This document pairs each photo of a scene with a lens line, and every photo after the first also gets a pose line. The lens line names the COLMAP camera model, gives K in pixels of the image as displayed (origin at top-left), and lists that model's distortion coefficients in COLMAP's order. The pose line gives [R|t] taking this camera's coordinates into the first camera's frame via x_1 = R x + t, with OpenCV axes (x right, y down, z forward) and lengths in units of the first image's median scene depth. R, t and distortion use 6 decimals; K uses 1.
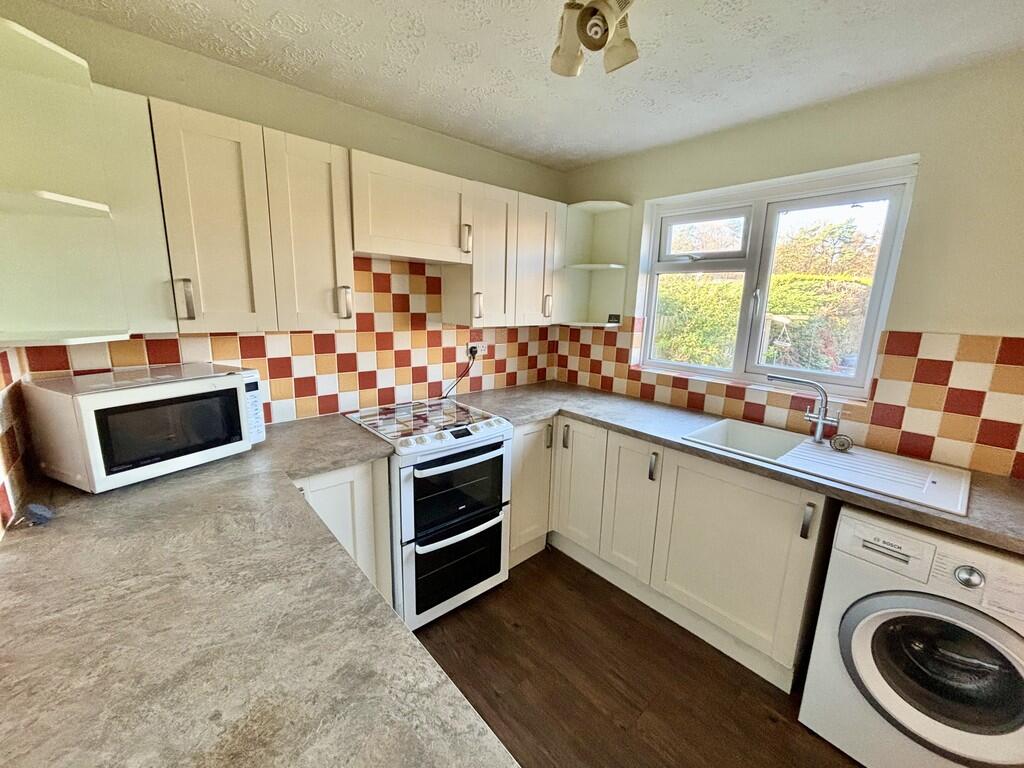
lens RADIAL K [[410.6, 0, 516.0], [0, 410.6, 383.6], [0, 0, 1]] dist [-0.001870, -0.000177]
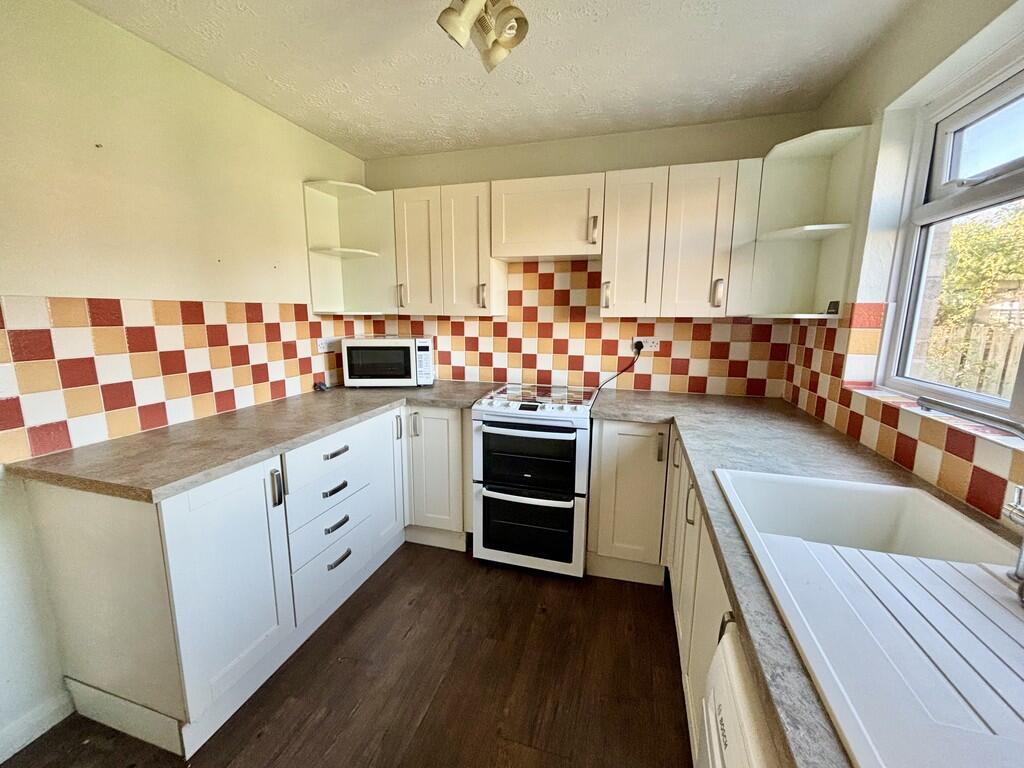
lens RADIAL K [[410.6, 0, 514.6], [0, 410.6, 382.5], [0, 0, 1]] dist [-0.001870, -0.000177]
pose [[0.526569, 0.117365, -0.841992, 0.625384], [-0.156345, 0.986901, 0.039788, 0.012526], [0.835633, 0.110690, 0.538020, 0.288152]]
